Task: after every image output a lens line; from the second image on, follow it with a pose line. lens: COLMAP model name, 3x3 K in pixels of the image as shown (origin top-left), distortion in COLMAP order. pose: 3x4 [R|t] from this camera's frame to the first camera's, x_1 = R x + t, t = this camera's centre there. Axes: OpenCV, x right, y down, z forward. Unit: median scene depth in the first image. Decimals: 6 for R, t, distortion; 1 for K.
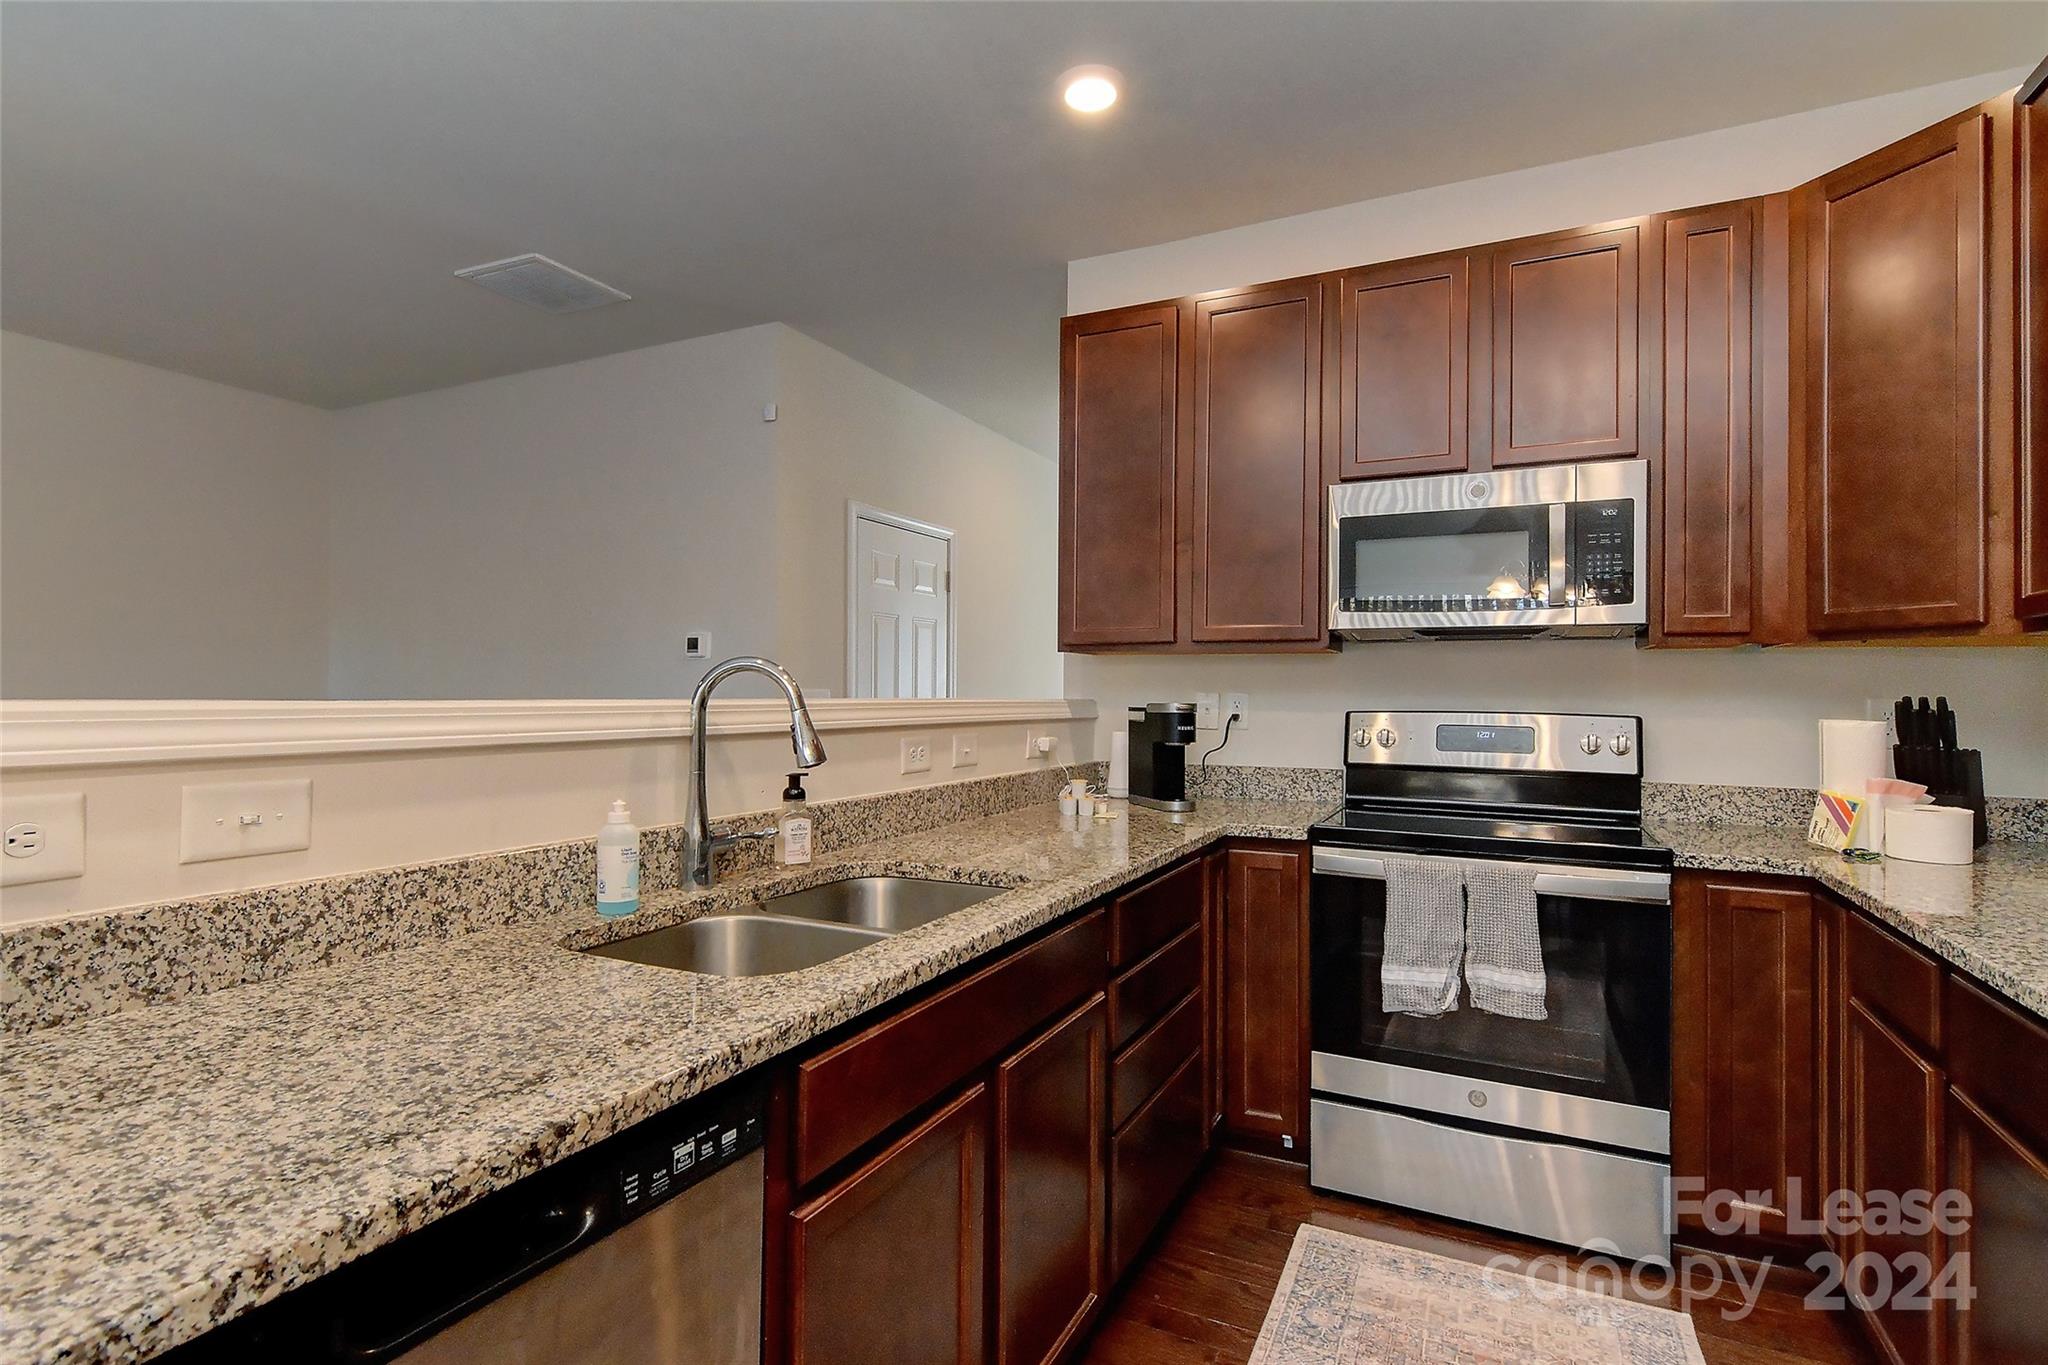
lens RADIAL K [[996.8, 0, 1032.1], [0, 996.8, 687.0], [0, 0, 1]] dist [0.004883, 0.000011]
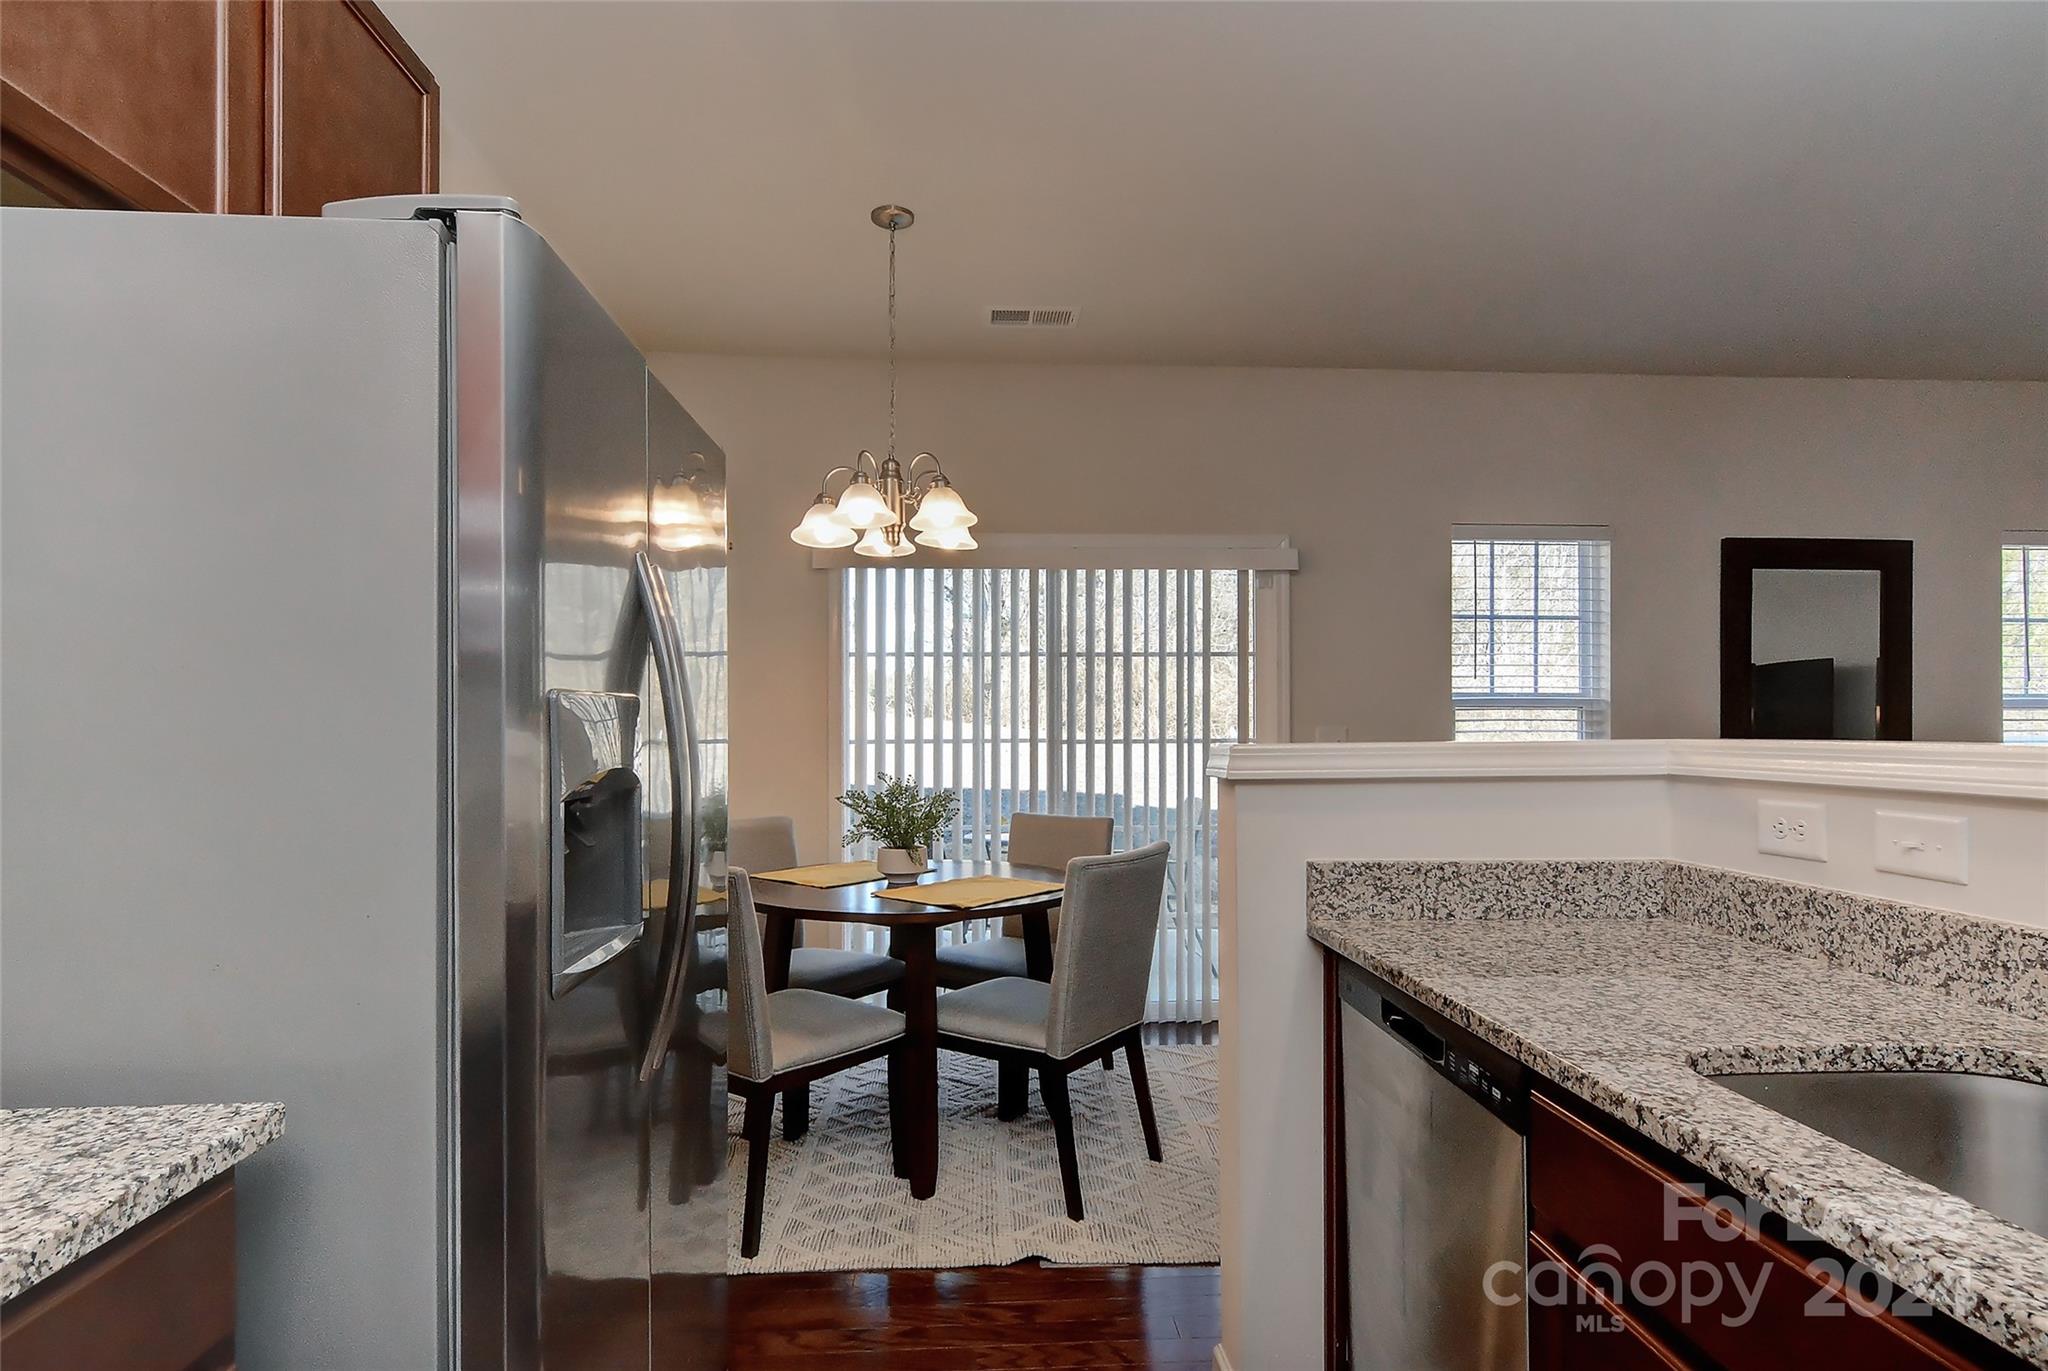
lens RADIAL K [[996.8, 0, 1030.5], [0, 996.8, 730.9], [0, 0, 1]] dist [0.004883, 0.000011]
pose [[-0.871801, -0.004083, -0.489843, 0.662507], [-0.000205, 0.999968, -0.007969, 0.009854], [0.489860, -0.006847, -0.871774, 1.475298]]
